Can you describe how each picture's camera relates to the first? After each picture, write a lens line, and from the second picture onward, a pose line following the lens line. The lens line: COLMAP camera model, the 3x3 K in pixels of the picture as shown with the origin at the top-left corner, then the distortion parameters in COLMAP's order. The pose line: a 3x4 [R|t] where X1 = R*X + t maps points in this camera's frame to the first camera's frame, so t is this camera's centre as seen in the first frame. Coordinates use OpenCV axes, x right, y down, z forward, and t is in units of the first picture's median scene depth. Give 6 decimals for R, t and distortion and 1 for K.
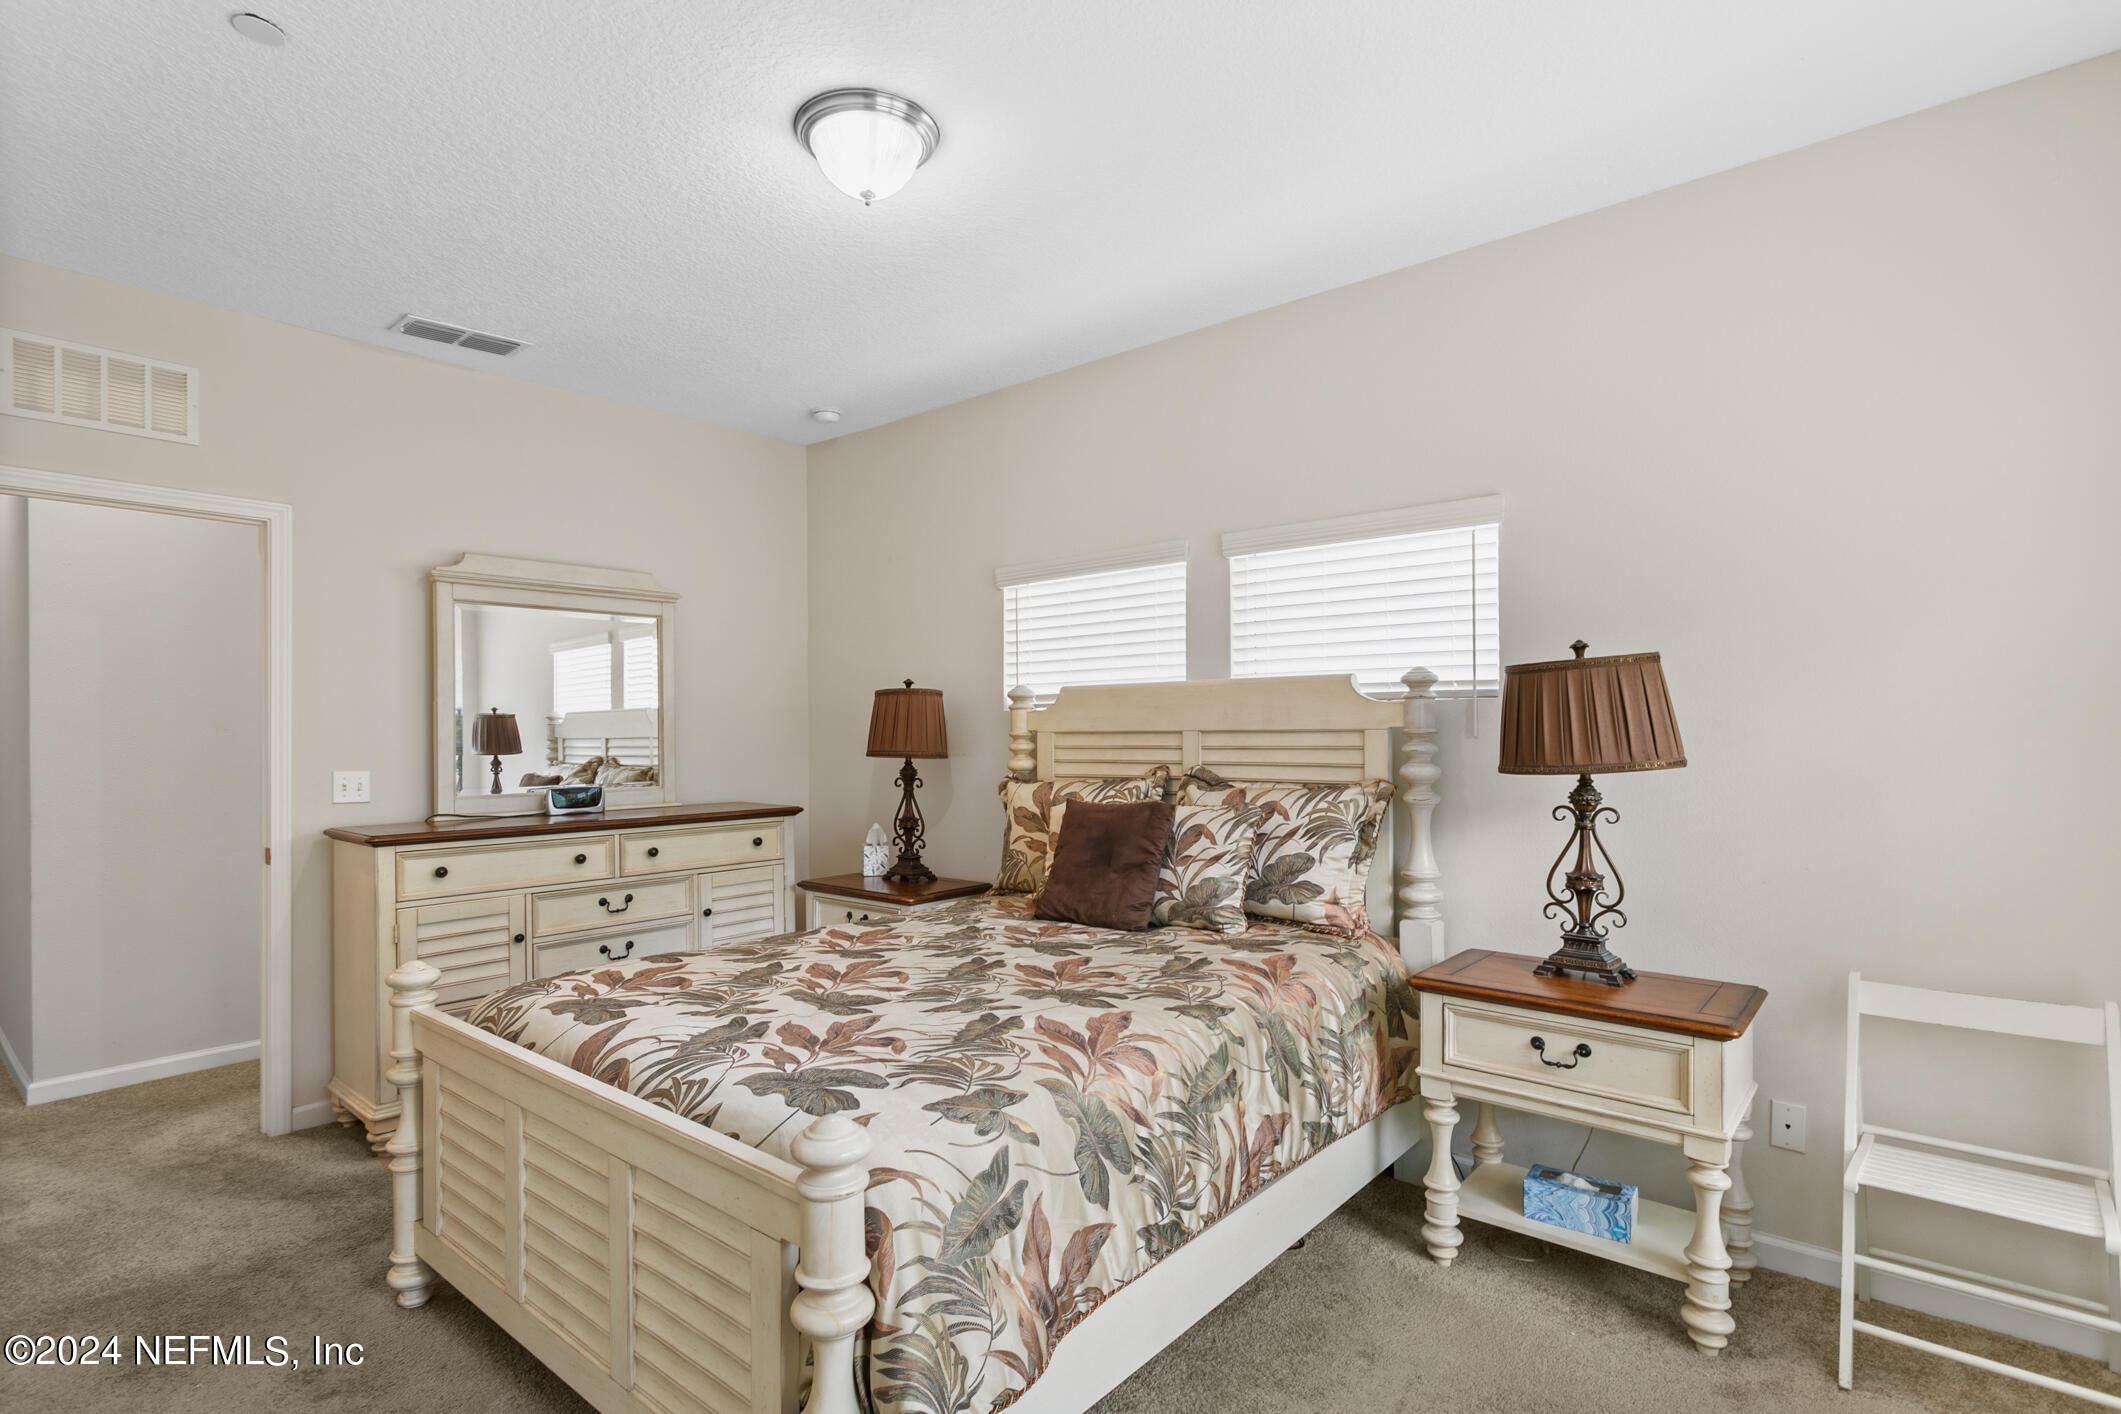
lens RADIAL K [[893.6, 0, 1056.8], [0, 893.6, 754.5], [0, 0, 1]] dist [0.000719, 0.000018]
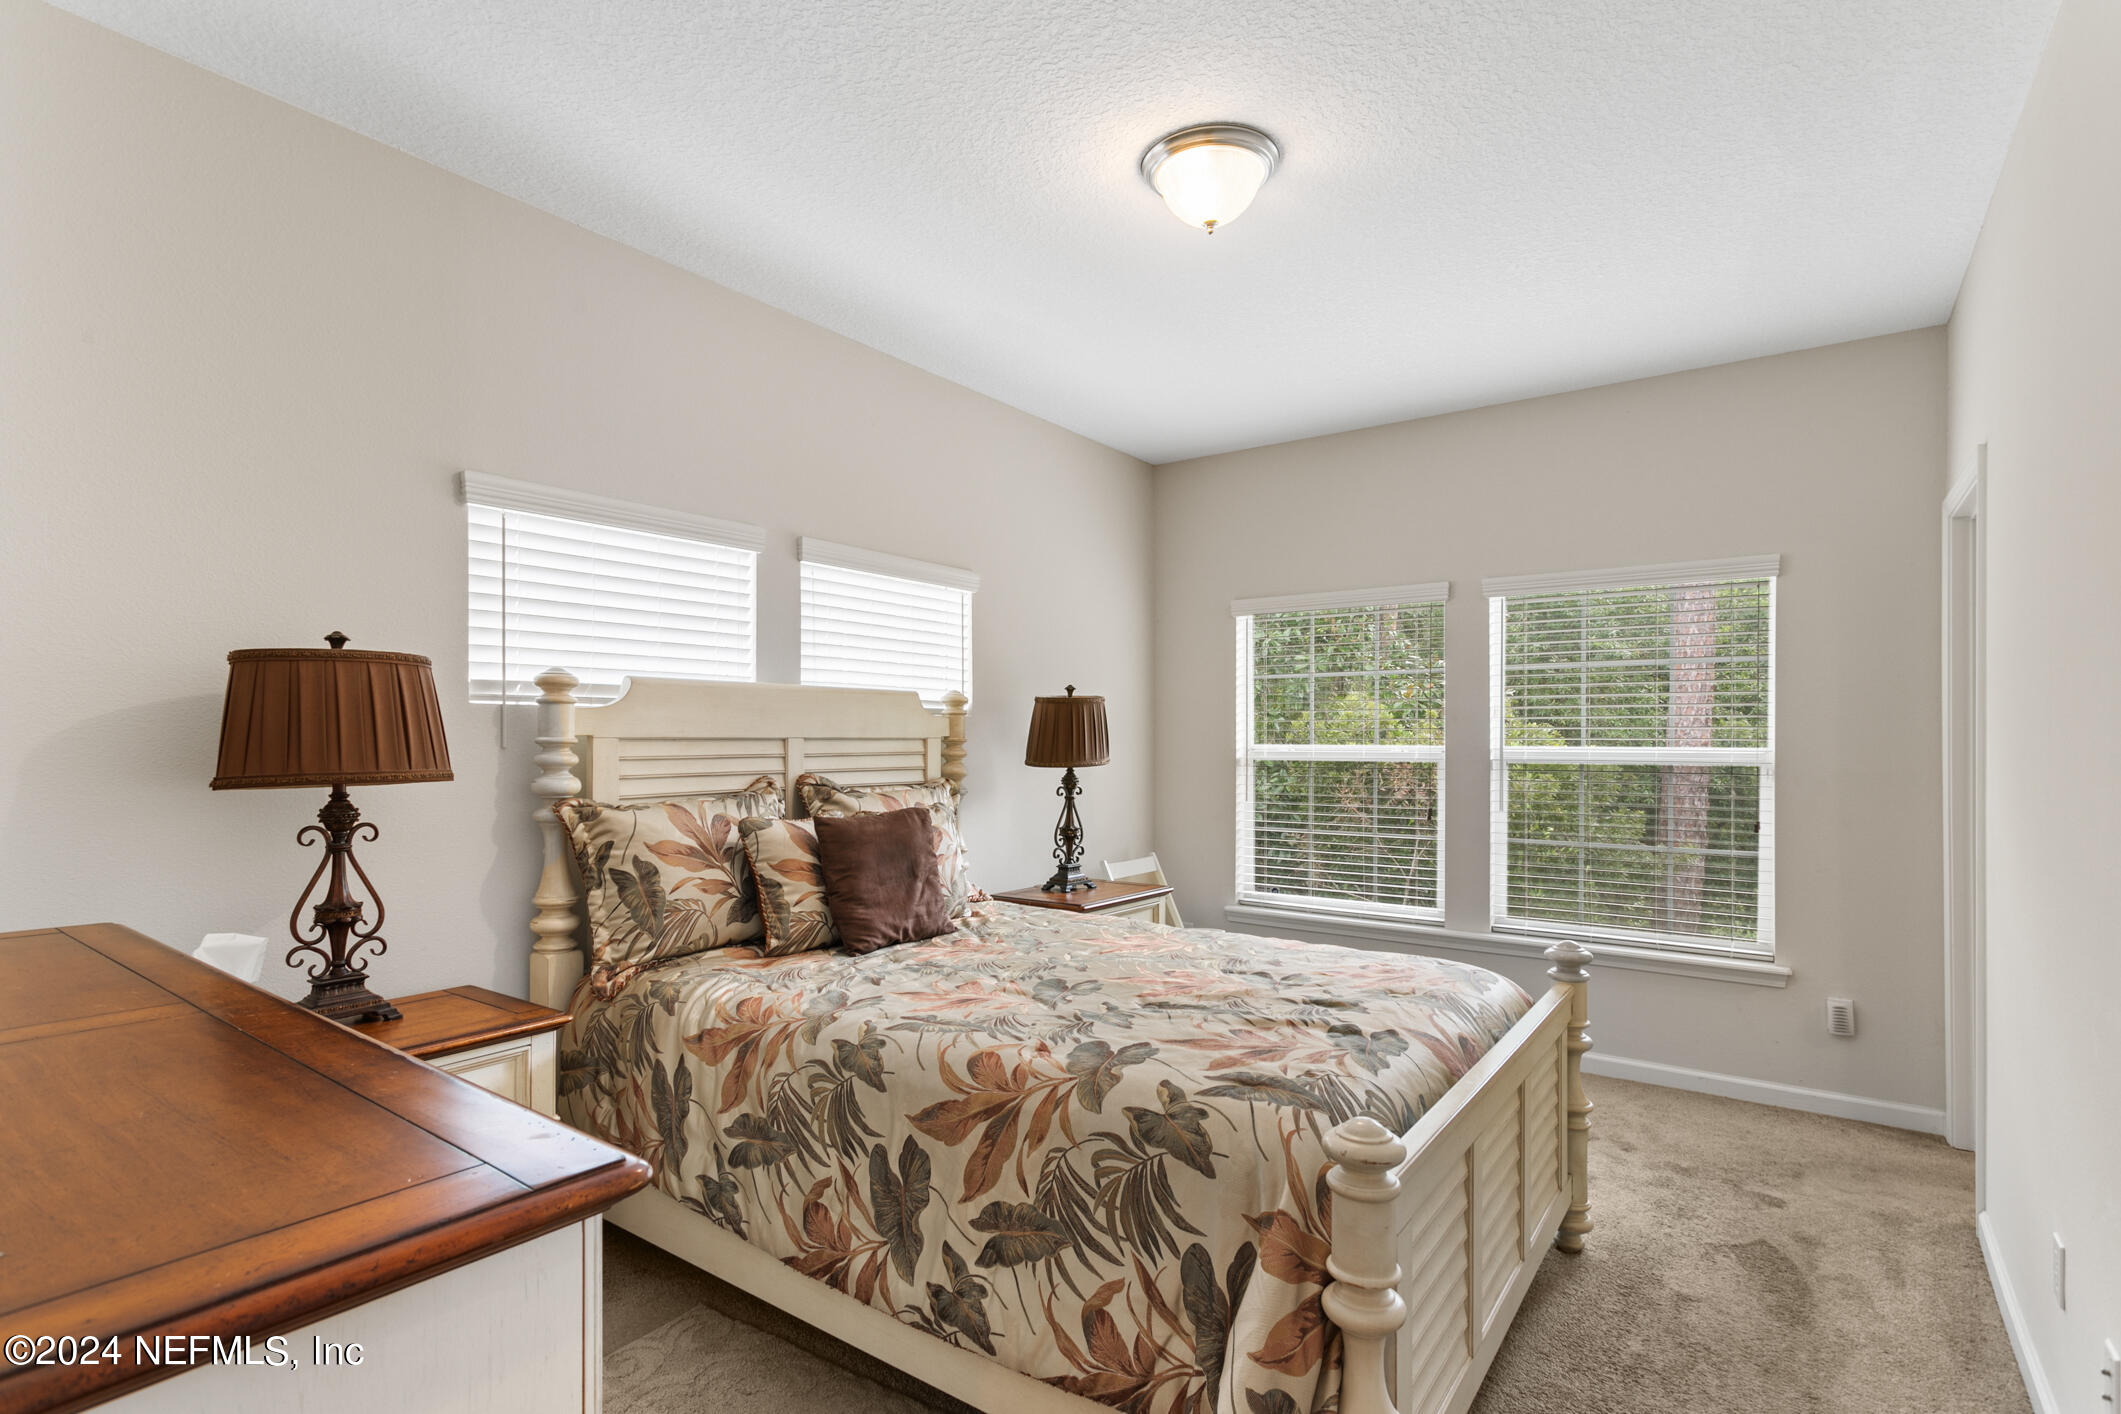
lens RADIAL K [[1006.0, 0, 1067.6], [0, 1006.0, 742.4], [0, 0, 1]] dist [0.001319, 0.000187]
pose [[0.030711, 0.000063, 0.999528, -0.788042], [0.020609, 0.999787, -0.000696, -0.013505], [-0.999316, 0.020621, 0.030703, 0.594297]]
